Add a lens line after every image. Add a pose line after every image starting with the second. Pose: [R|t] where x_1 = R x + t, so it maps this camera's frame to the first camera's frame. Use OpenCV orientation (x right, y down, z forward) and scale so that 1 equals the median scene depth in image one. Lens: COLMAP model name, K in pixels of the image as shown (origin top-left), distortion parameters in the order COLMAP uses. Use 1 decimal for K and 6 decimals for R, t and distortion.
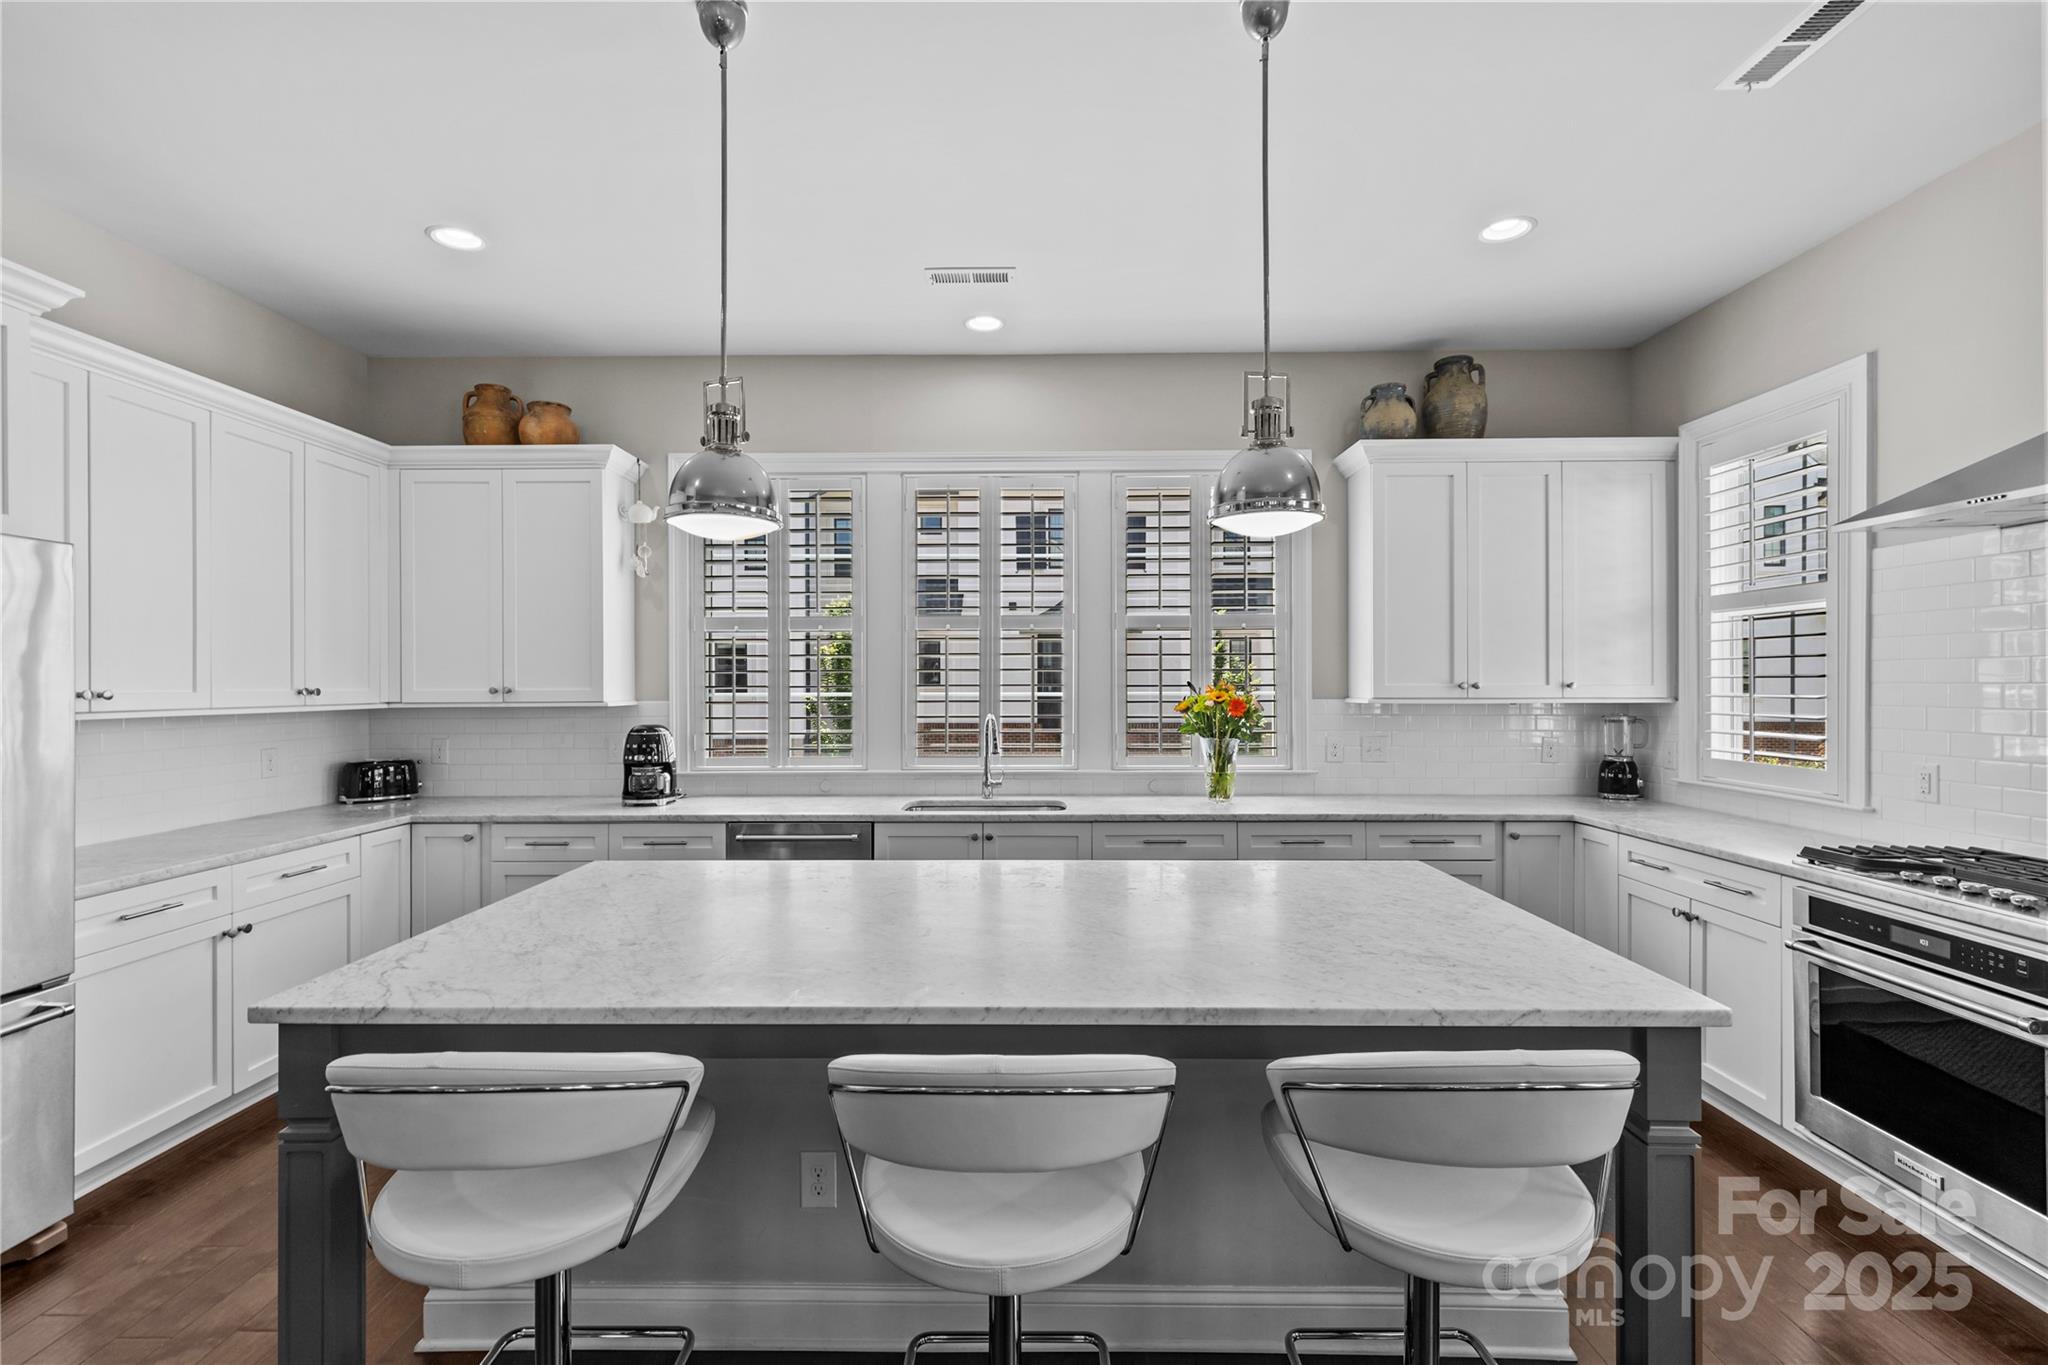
lens RADIAL K [[912.0, 0, 1019.3], [0, 912.0, 684.5], [0, 0, 1]] dist [0.007189, -0.001734]
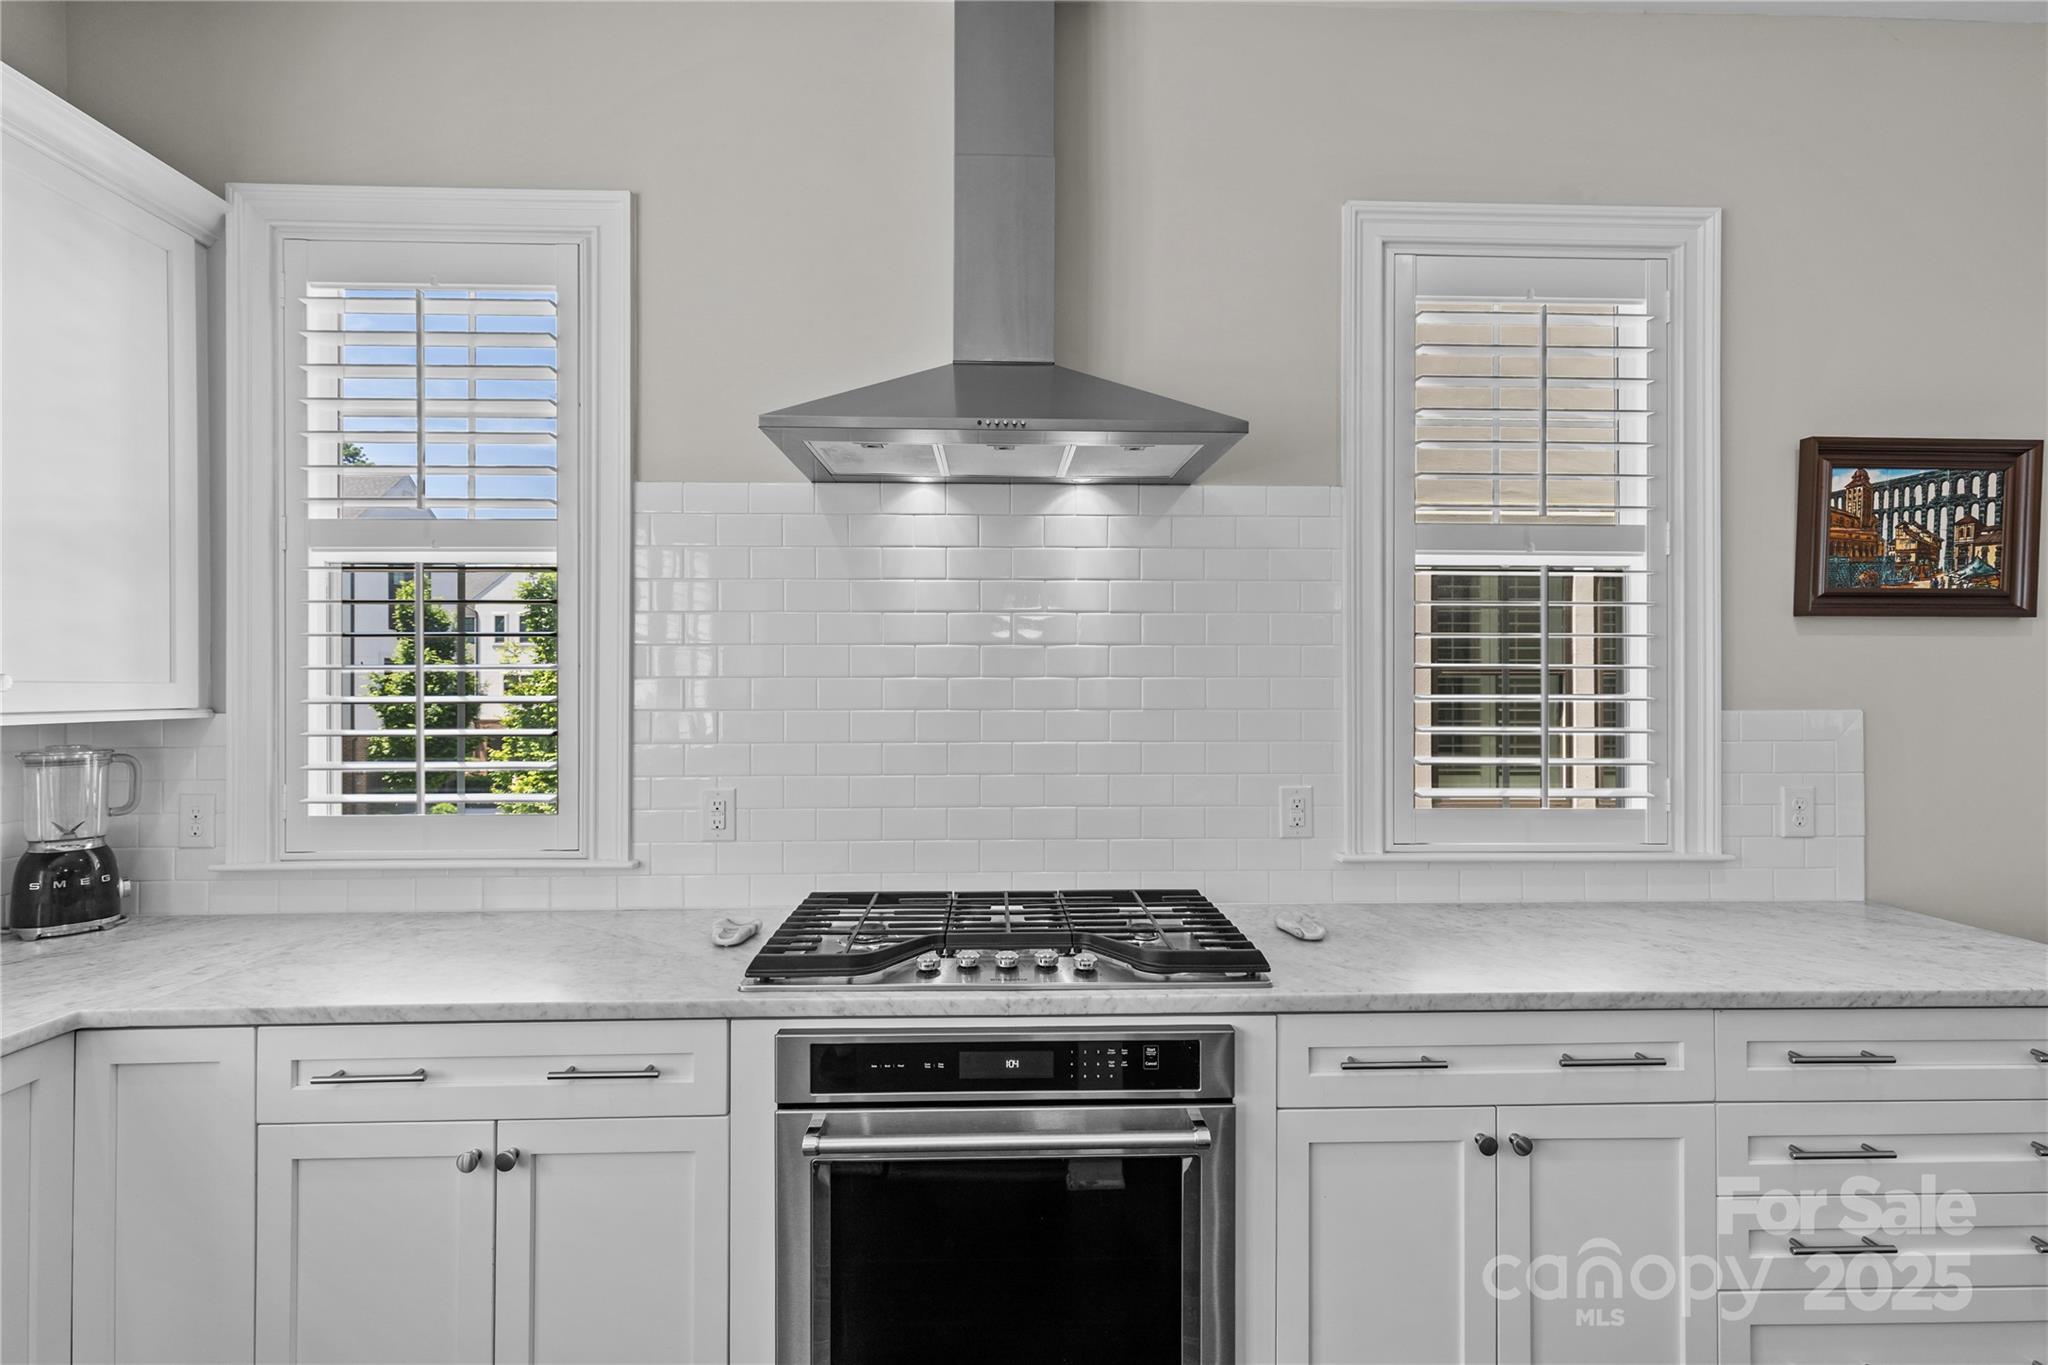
lens RADIAL K [[926.8, 0, 1027.7], [0, 926.8, 687.8], [0, 0, 1]] dist [0.003899, 0.000612]
pose [[-0.046372, 0.004765, 0.998913, 0.175091], [0.003508, 0.999983, -0.004607, 0.007149], [-0.998918, 0.003290, -0.046388, 0.562900]]
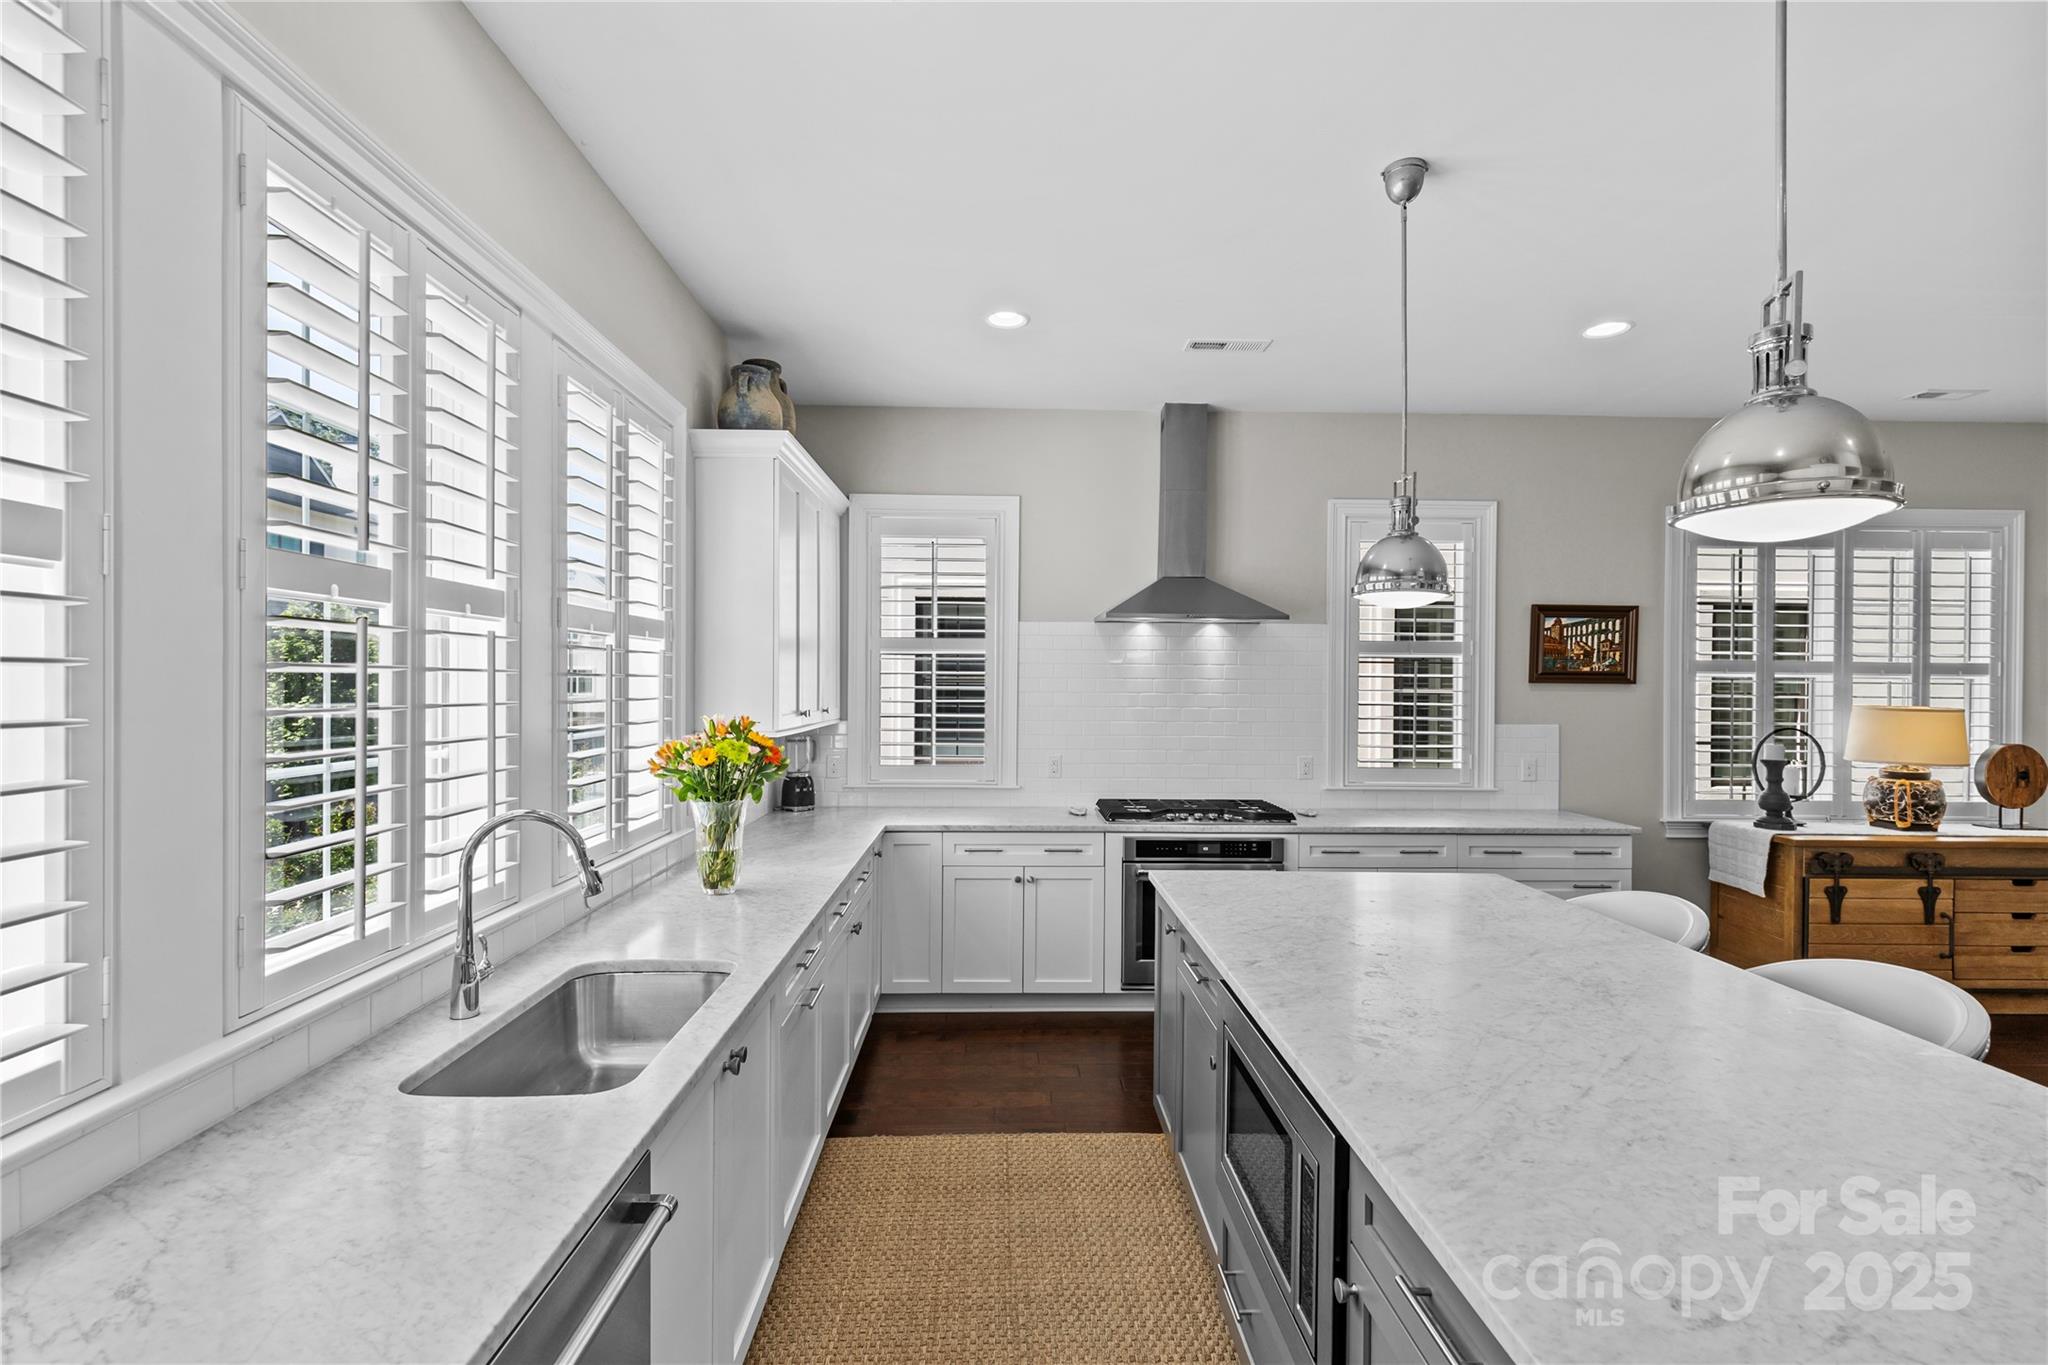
lens RADIAL K [[926.8, 0, 1027.7], [0, 926.8, 687.8], [0, 0, 1]] dist [0.003899, 0.000612]
pose [[-0.040302, 0.000694, 0.999187, -0.496921], [-0.004246, 0.999991, -0.000866, -0.025403], [-0.999179, -0.004277, -0.040299, 0.796871]]
